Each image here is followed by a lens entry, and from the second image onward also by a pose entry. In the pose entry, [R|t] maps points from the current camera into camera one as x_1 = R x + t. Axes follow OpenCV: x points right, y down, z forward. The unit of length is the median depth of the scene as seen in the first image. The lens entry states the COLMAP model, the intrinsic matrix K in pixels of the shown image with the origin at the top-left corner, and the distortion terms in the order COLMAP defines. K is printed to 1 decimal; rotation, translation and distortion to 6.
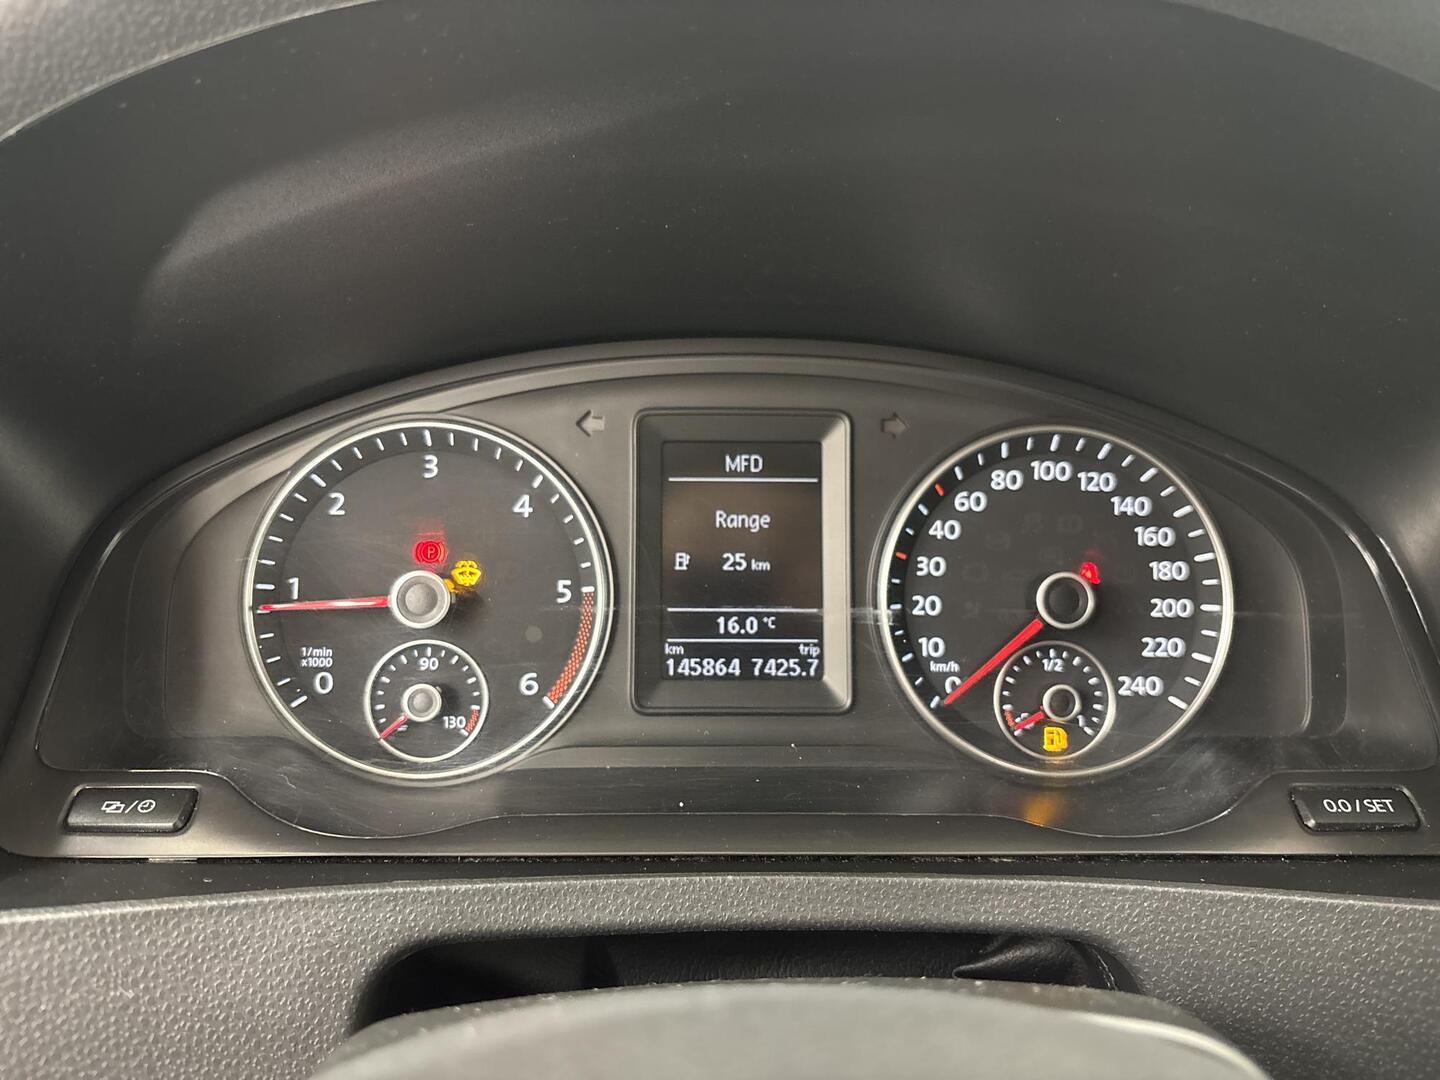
lens RADIAL K [[1077.3, 0, 730.1], [0, 1077.3, 534.6], [0, 0, 1]] dist [0.038749, -0.059644]
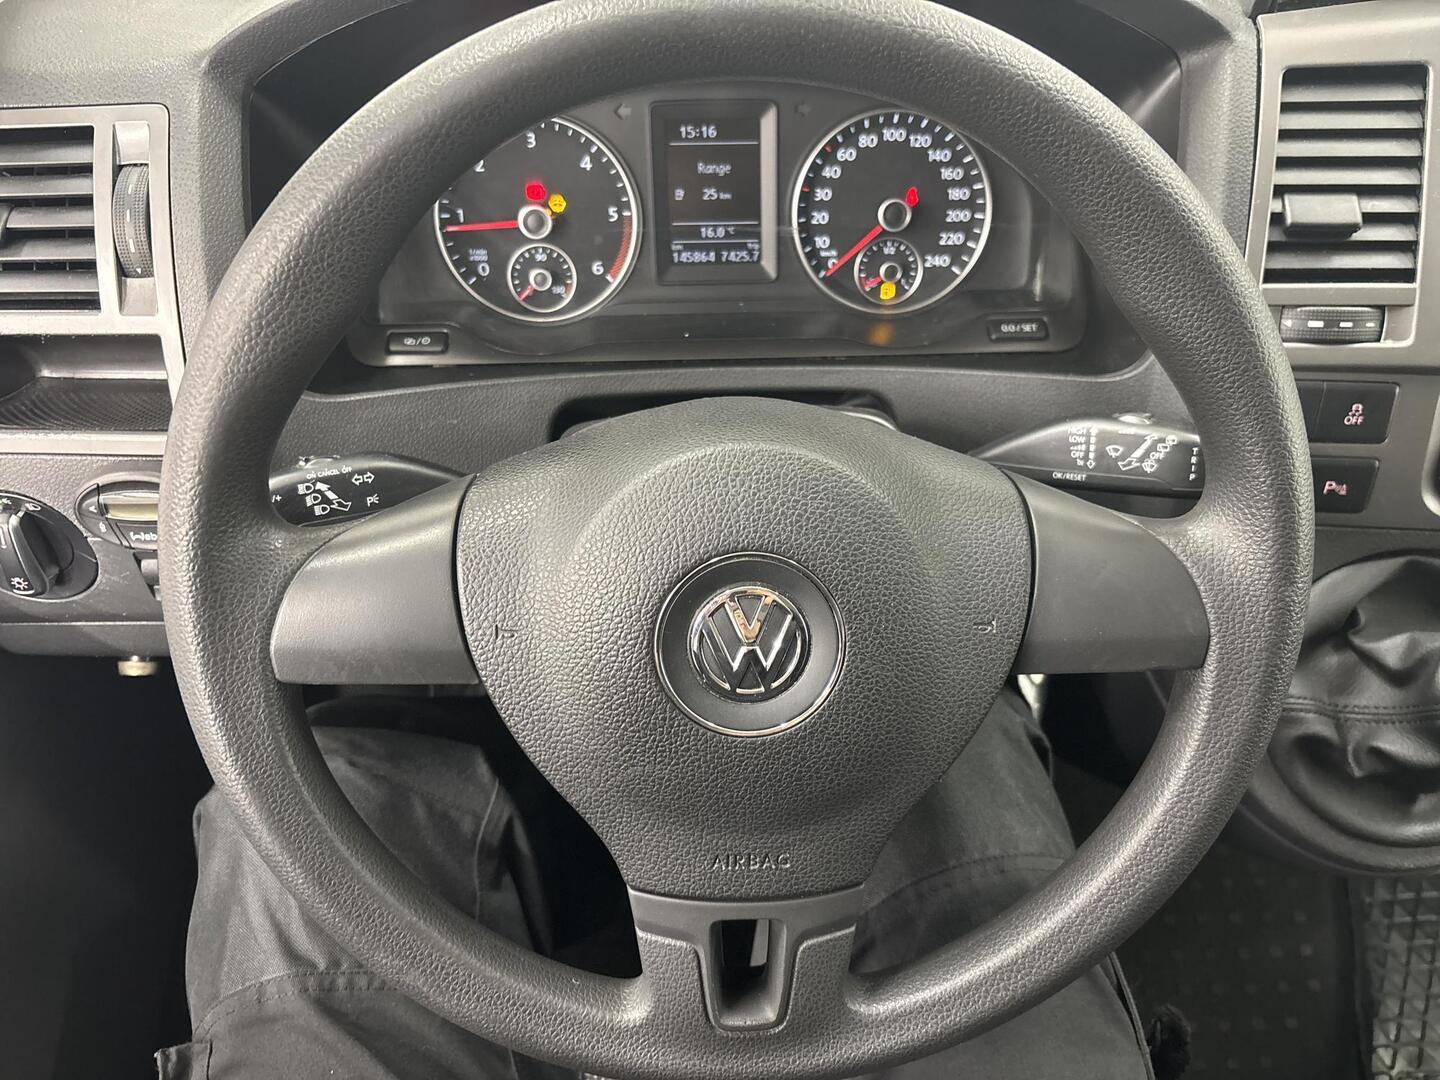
lens RADIAL K [[1077.3, 0, 730.1], [0, 1077.3, 534.6], [0, 0, 1]] dist [0.038749, -0.059644]
pose [[0.999740, -0.022168, 0.005251, 0.015255], [0.017546, 0.896258, 0.443187, -0.257481], [-0.014531, -0.442980, 0.896414, -0.815394]]
